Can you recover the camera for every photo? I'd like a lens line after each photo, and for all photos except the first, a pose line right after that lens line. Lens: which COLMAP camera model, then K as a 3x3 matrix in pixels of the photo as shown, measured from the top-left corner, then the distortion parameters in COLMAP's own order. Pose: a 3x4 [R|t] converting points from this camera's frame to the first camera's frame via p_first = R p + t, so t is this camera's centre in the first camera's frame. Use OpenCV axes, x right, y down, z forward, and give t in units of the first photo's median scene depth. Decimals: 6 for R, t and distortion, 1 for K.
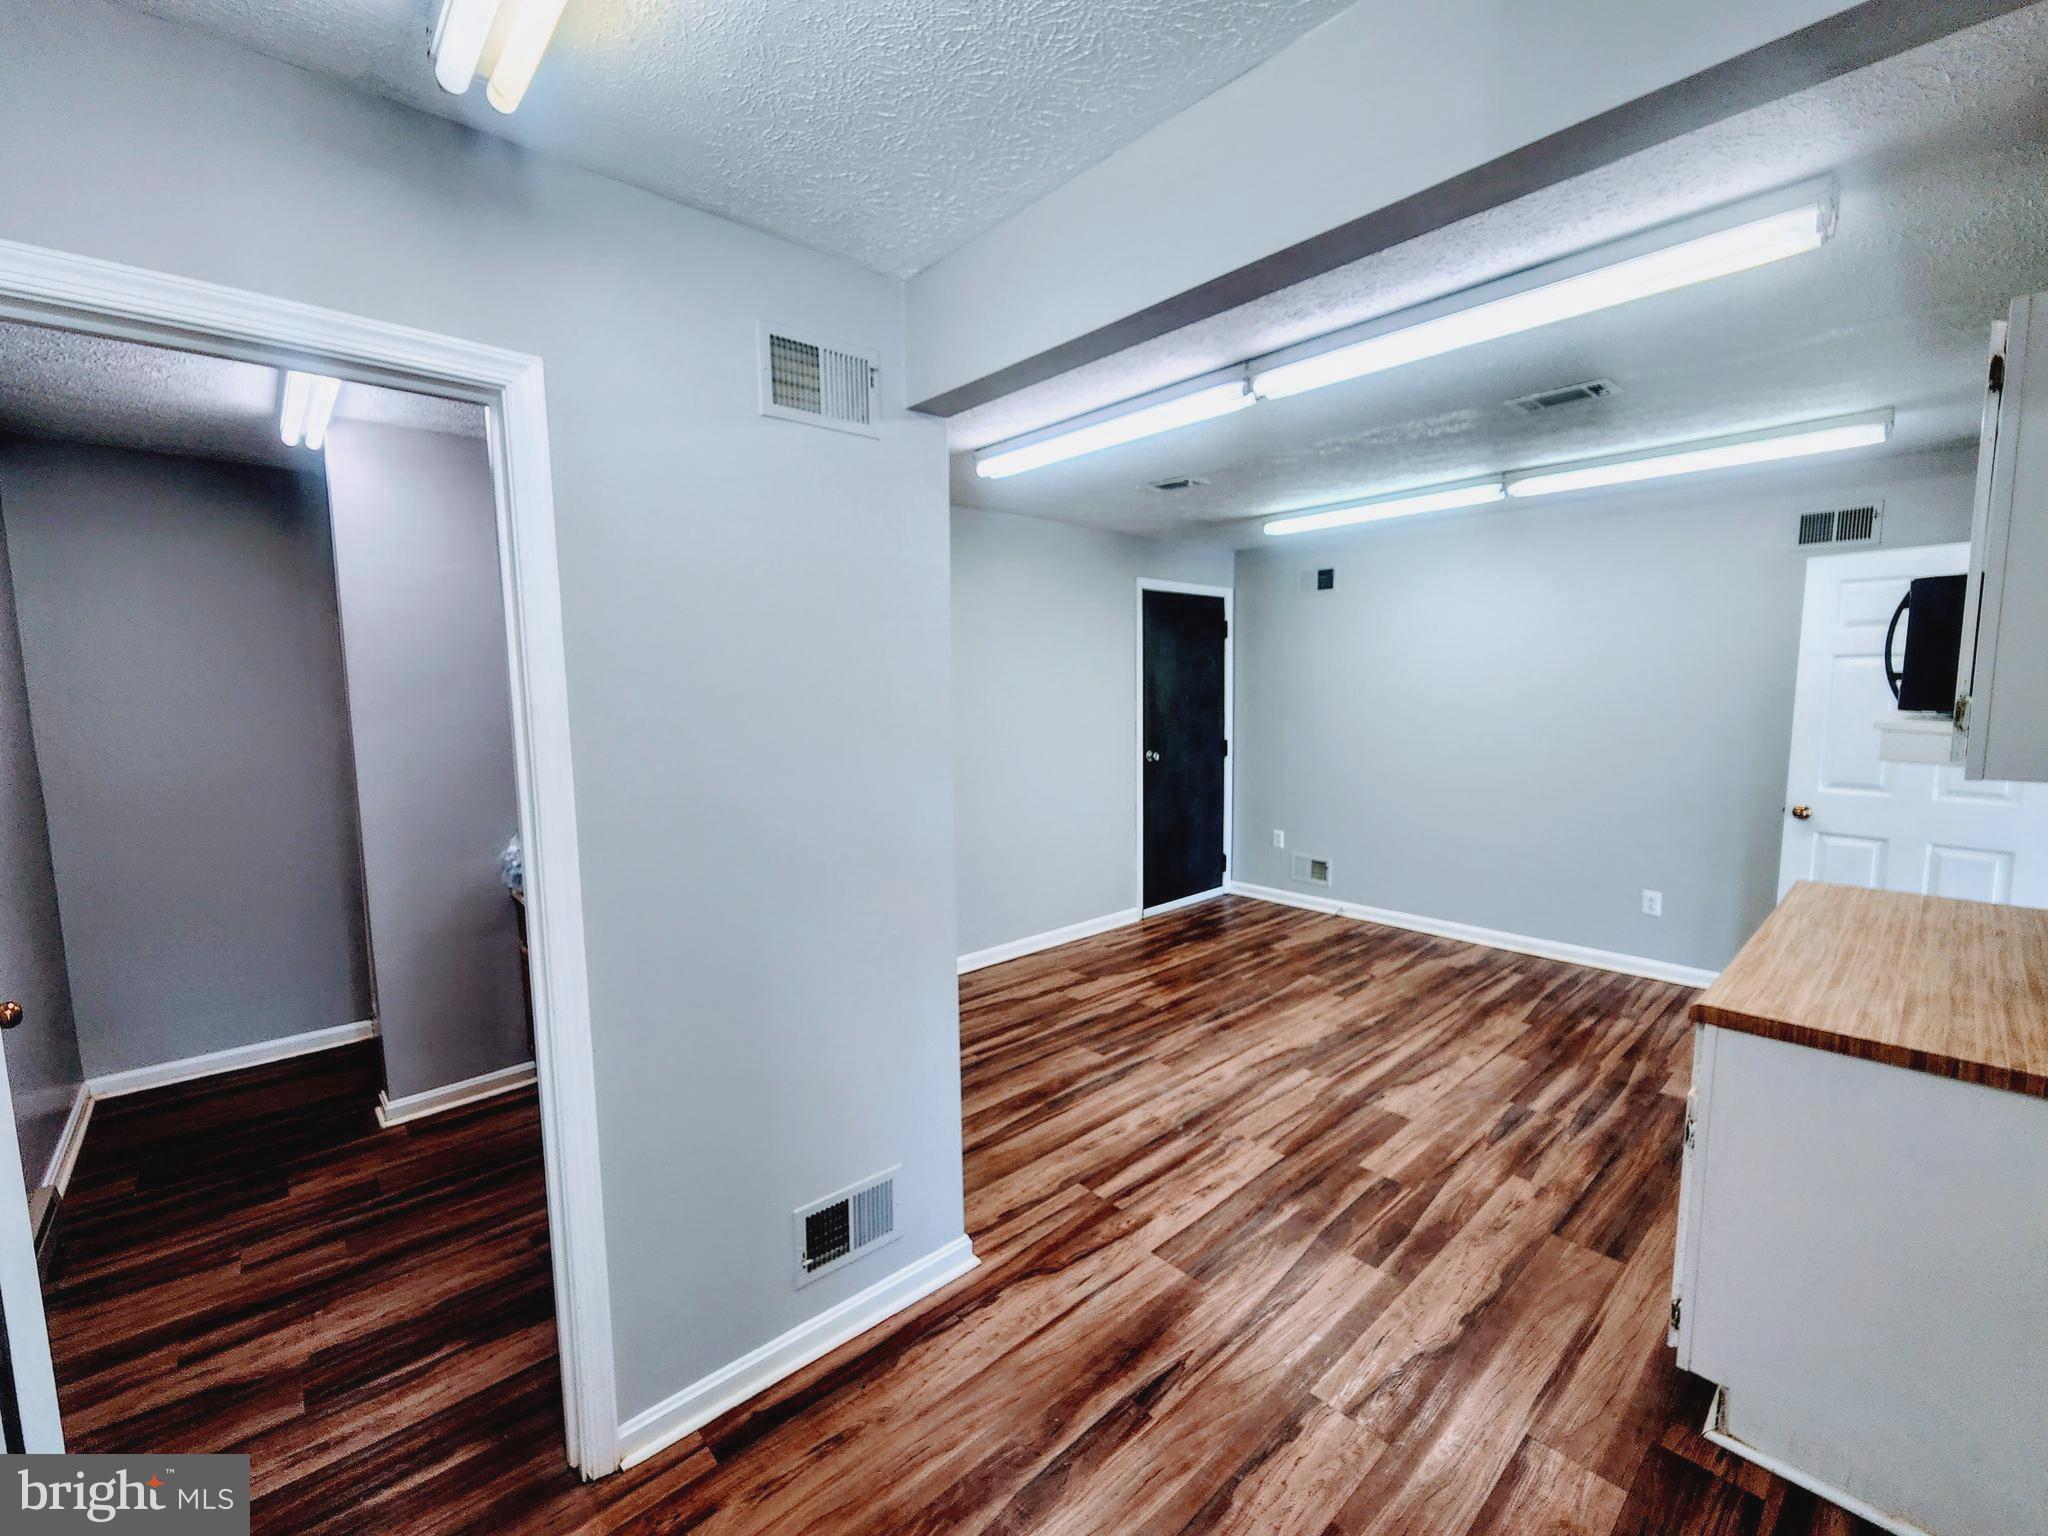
lens RADIAL K [[845.1, 0, 1026.5], [0, 845.1, 772.6], [0, 0, 1]] dist [0.001956, 0.000024]
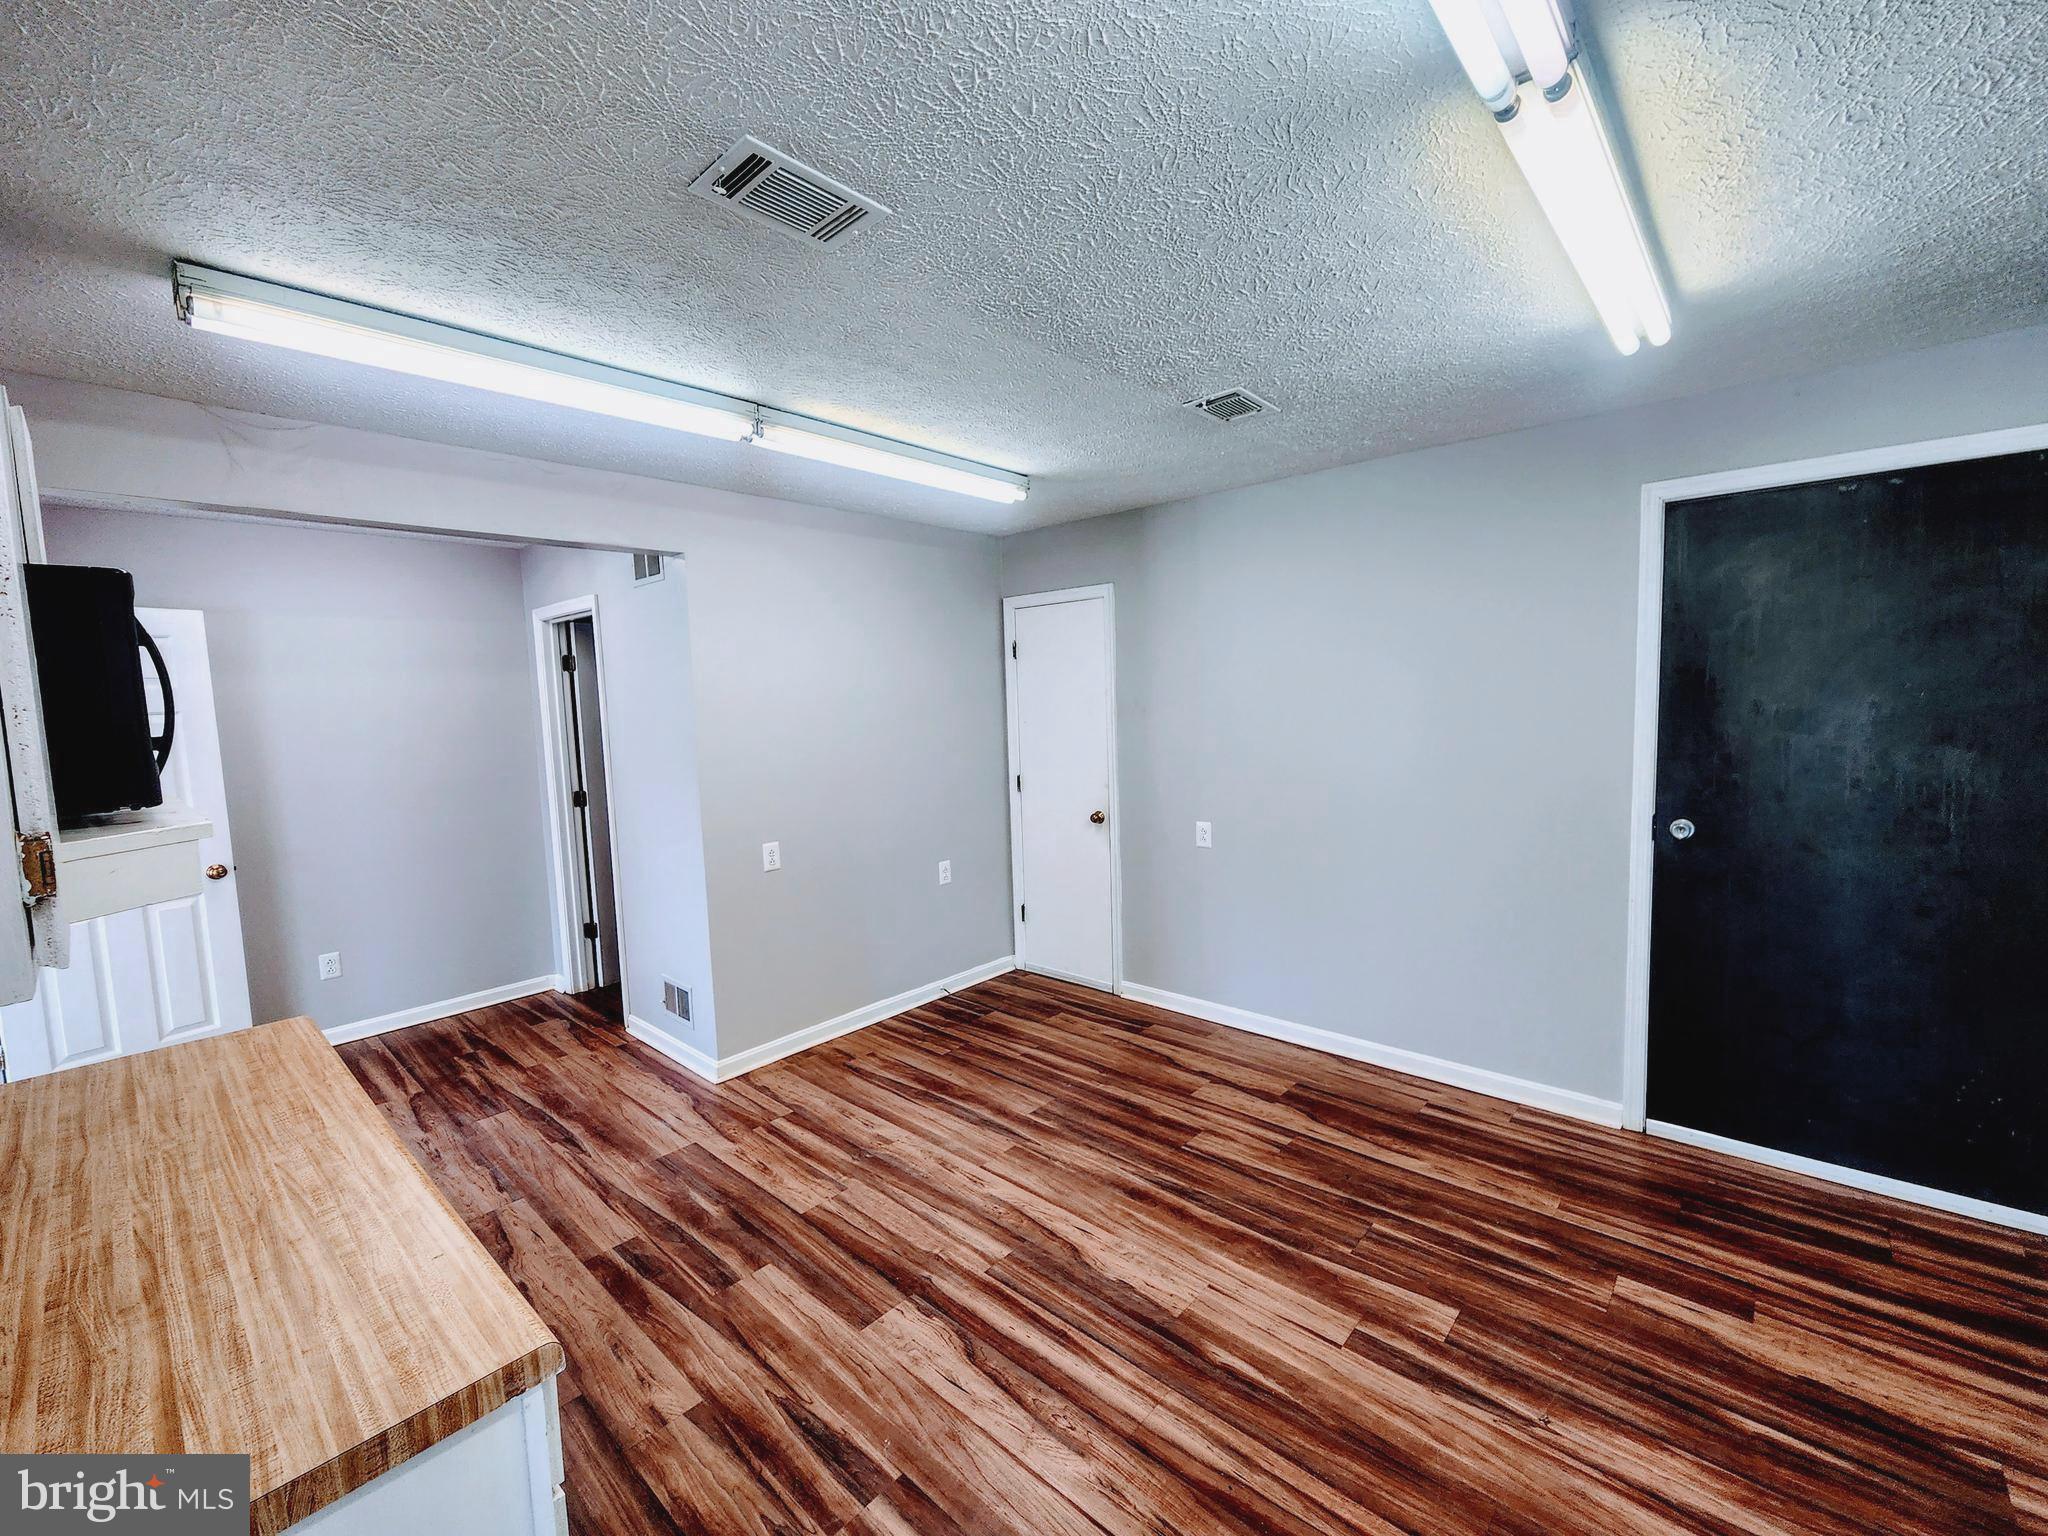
lens RADIAL K [[845.1, 0, 1020.9], [0, 845.1, 773.8], [0, 0, 1]] dist [0.001956, 0.000024]
pose [[0.100367, 0.097940, -0.990118, 1.073786], [-0.074945, 0.993060, 0.090634, -0.121985], [0.992124, 0.065108, 0.107010, 0.979986]]
